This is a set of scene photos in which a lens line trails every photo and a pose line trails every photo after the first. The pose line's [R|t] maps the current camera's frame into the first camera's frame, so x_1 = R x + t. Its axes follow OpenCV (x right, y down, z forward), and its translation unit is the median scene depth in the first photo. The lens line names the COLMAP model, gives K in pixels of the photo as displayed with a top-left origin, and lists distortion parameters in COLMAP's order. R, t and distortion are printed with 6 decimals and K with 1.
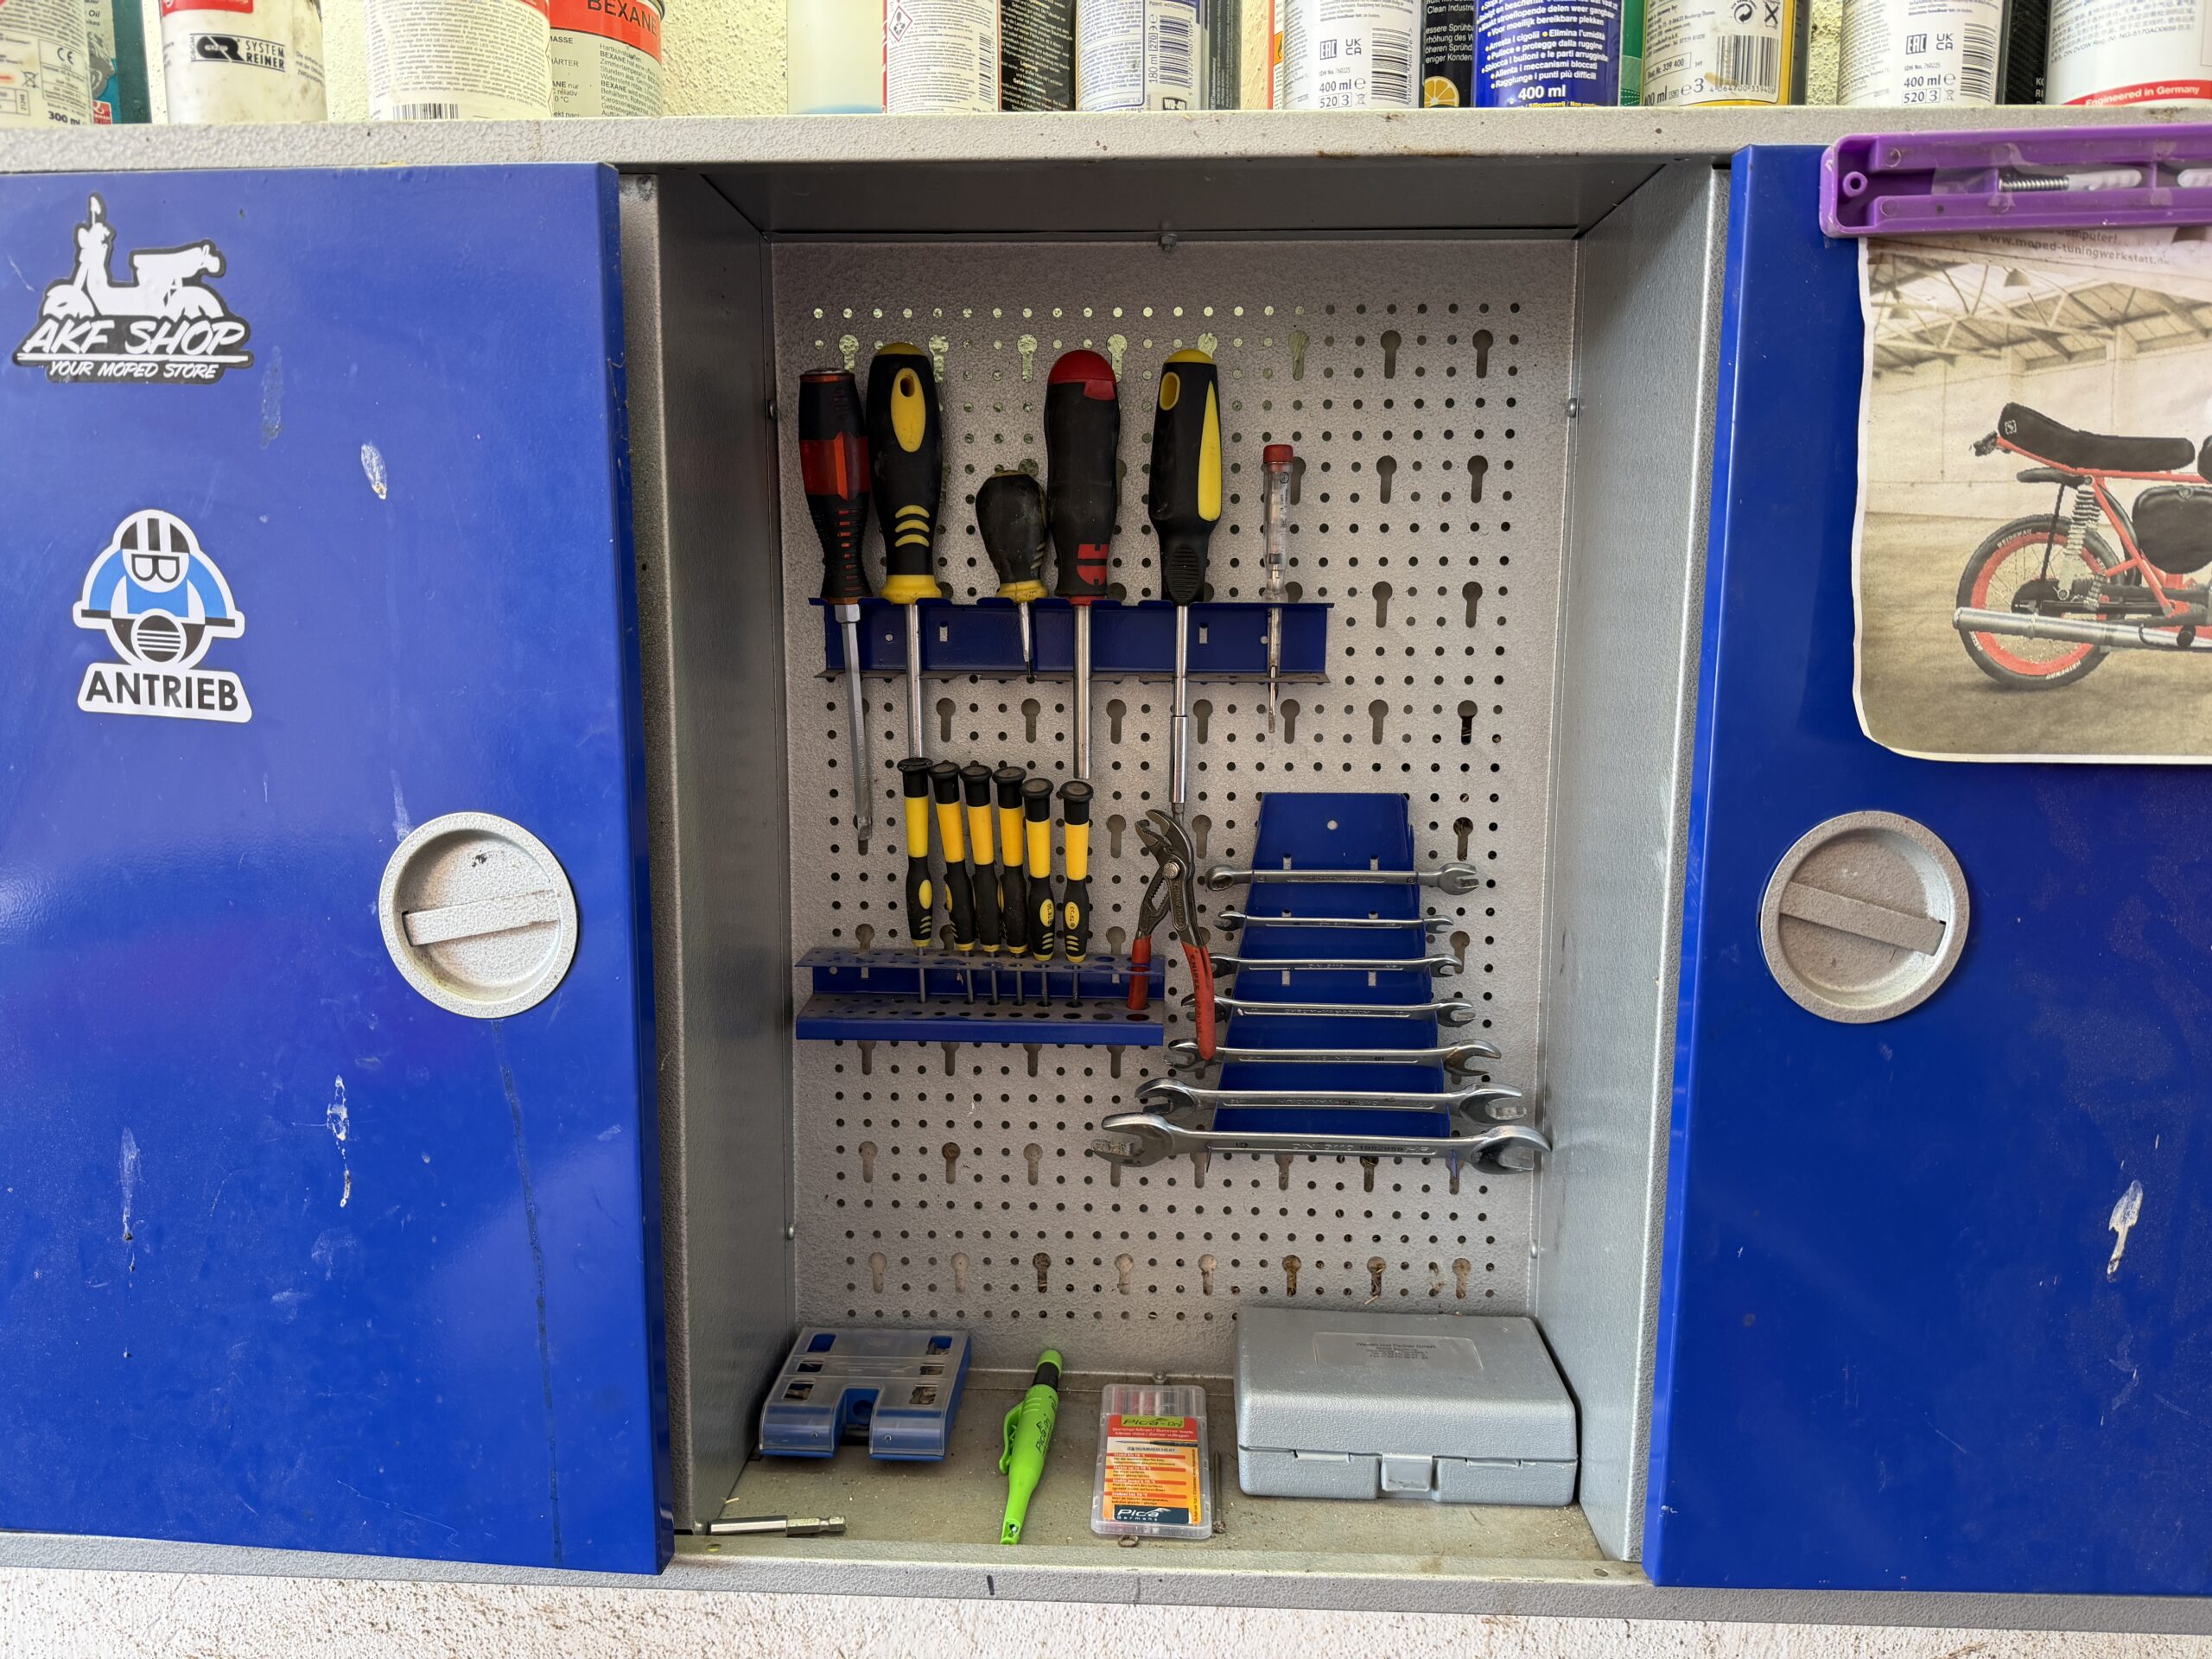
lens RADIAL K [[1611.7, 0, 1098.0], [0, 1611.7, 855.7], [0, 0, 1]] dist [0.133026, -0.175522]
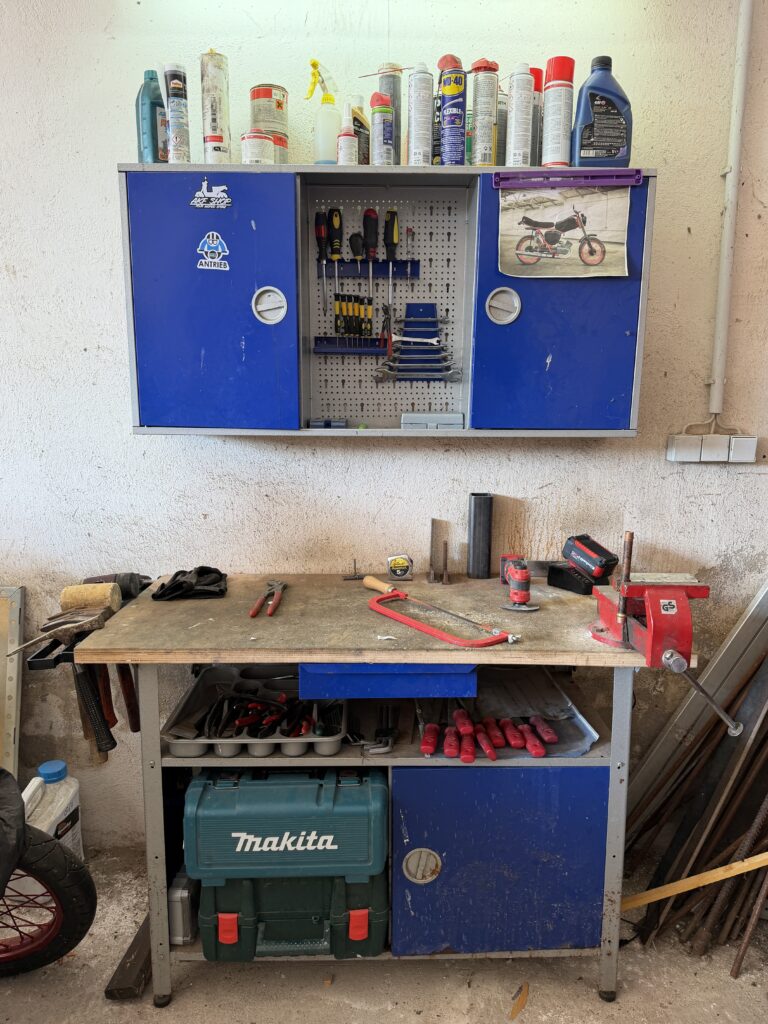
lens RADIAL K [[726.3, 0, 390.3], [0, 726.3, 514.1], [0, 0, 1]] dist [0.138593, -0.248739]
pose [[0.998823, -0.004443, 0.048299, -0.061632], [0.002018, 0.998740, 0.050143, 0.506256], [-0.048461, -0.049986, 0.997573, -1.295977]]
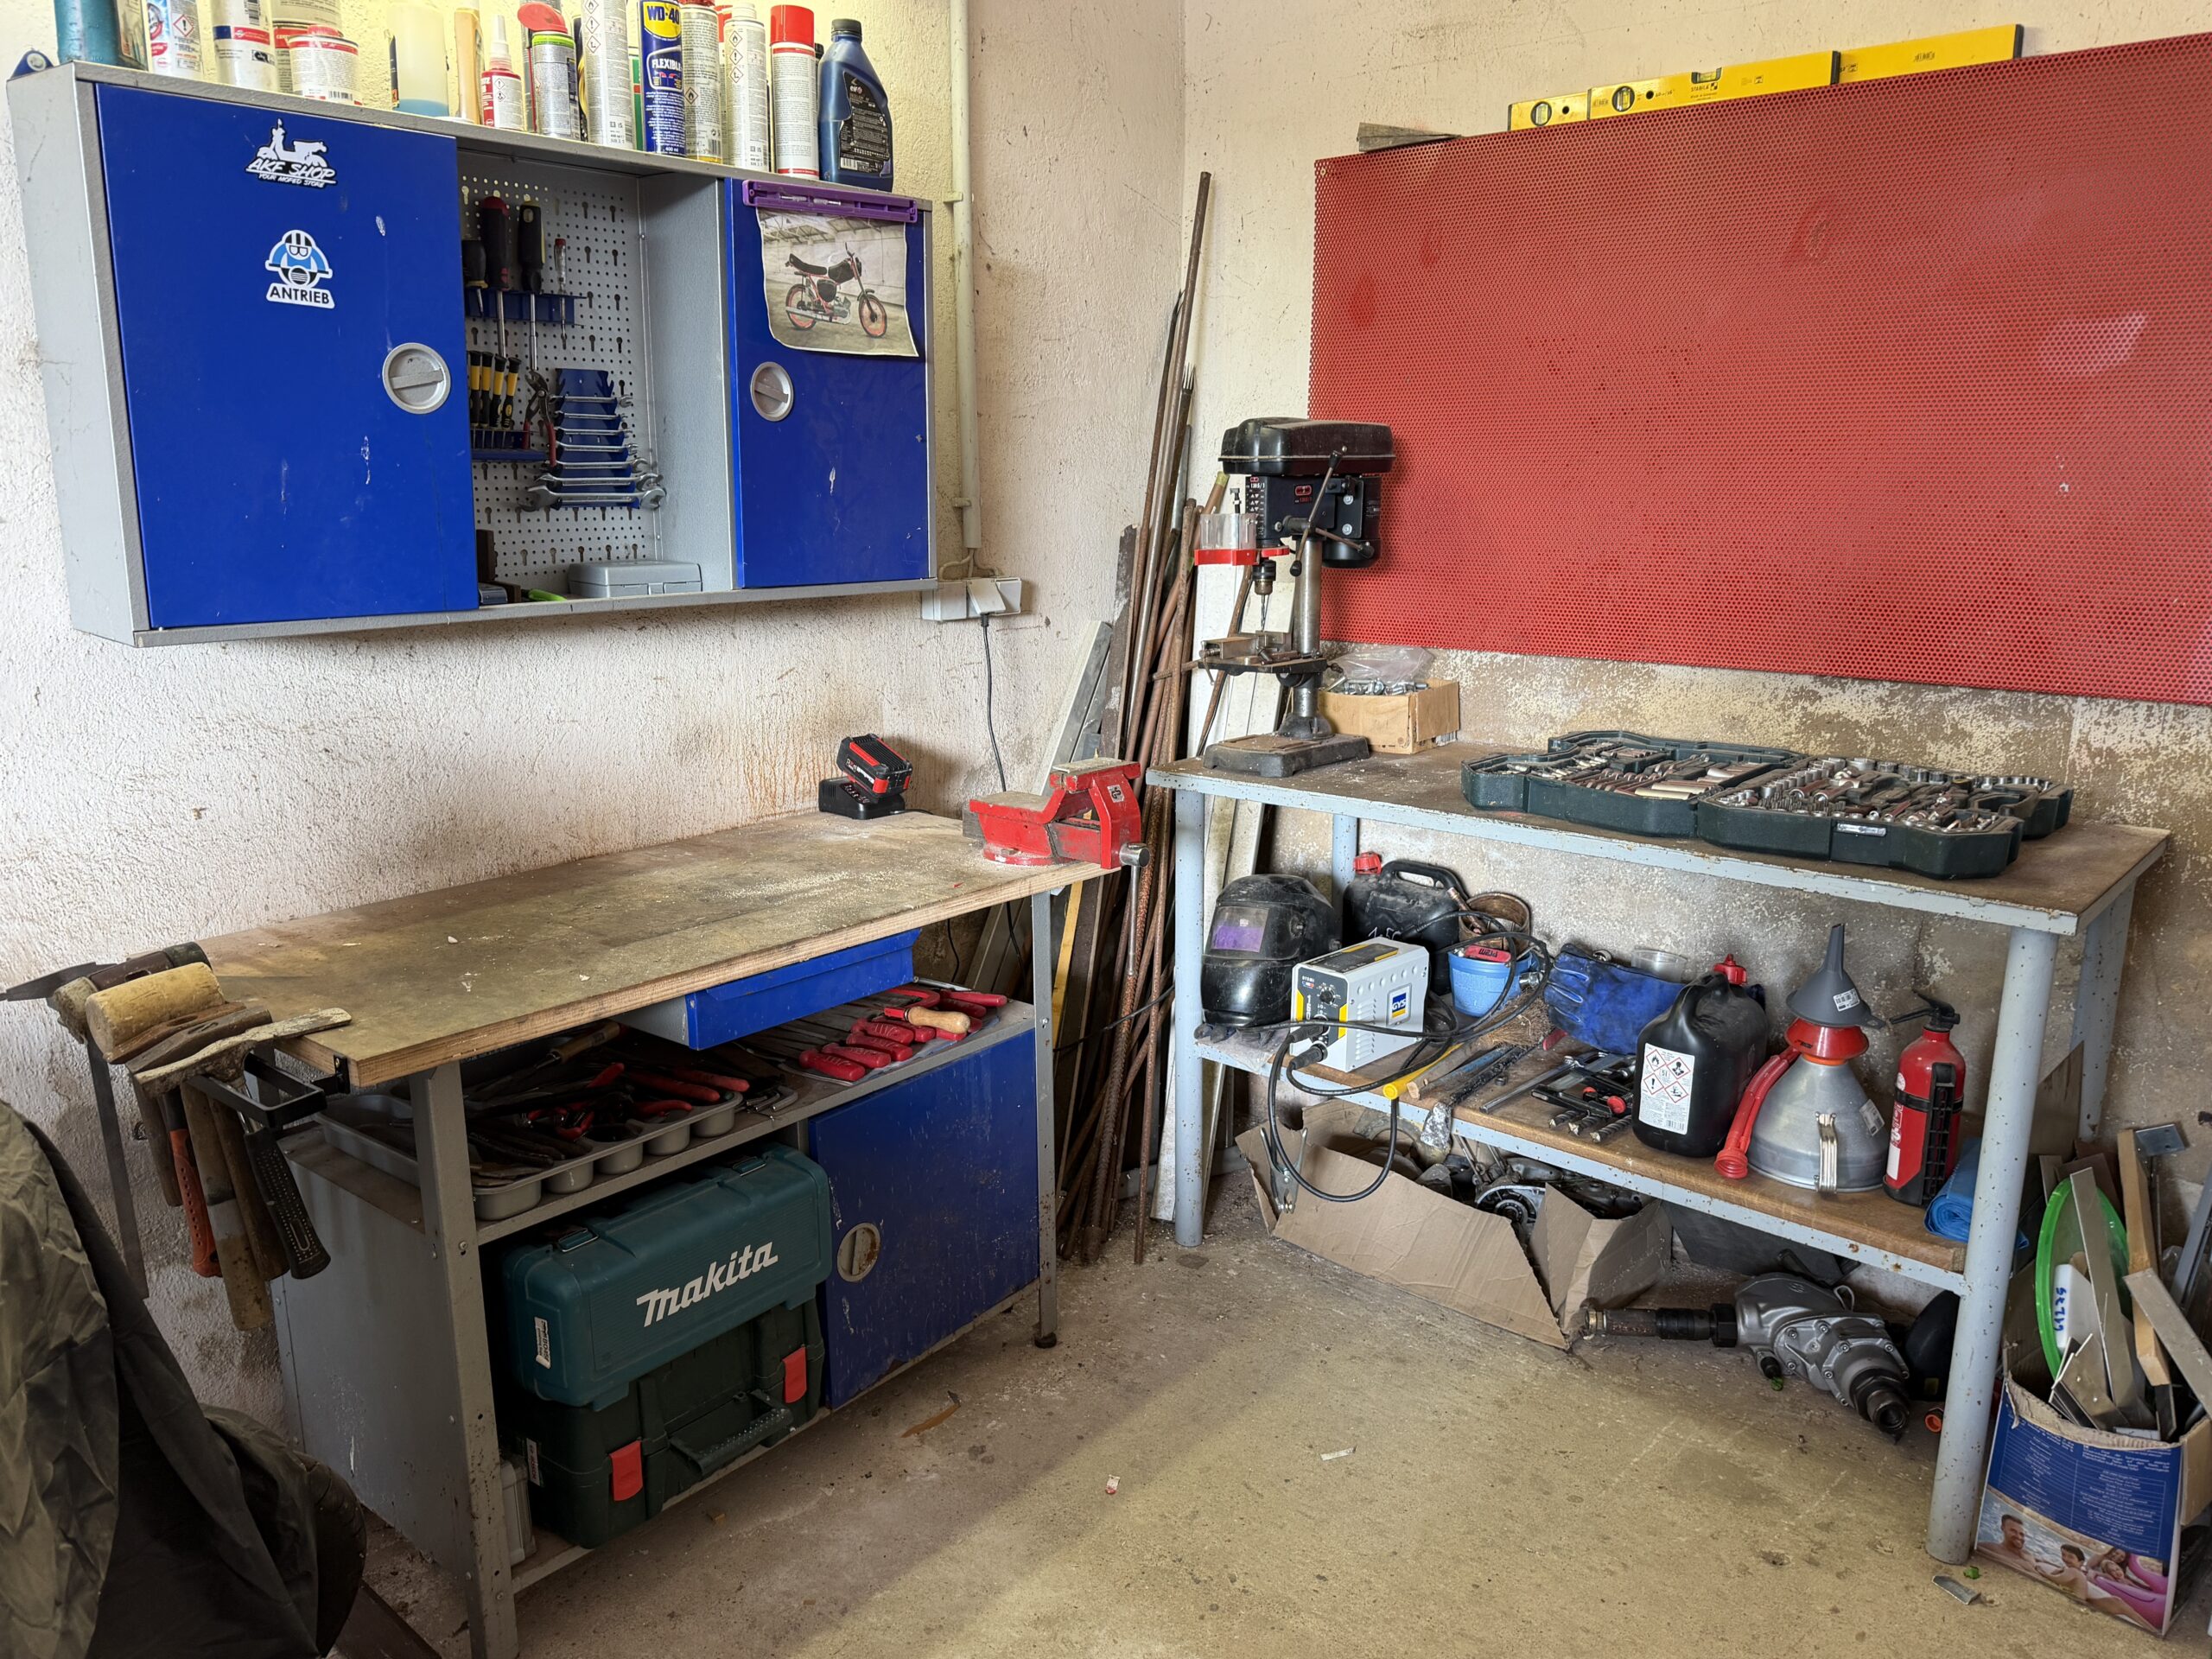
lens RADIAL K [[1605.6, 0, 1106.8], [0, 1605.6, 832.9], [0, 0, 1]] dist [0.030280, -0.045172]
pose [[0.618231, -0.179706, 0.765177, -1.599809], [0.096829, 0.983510, 0.152748, 0.420119], [-0.780009, -0.020342, 0.625437, -1.491111]]
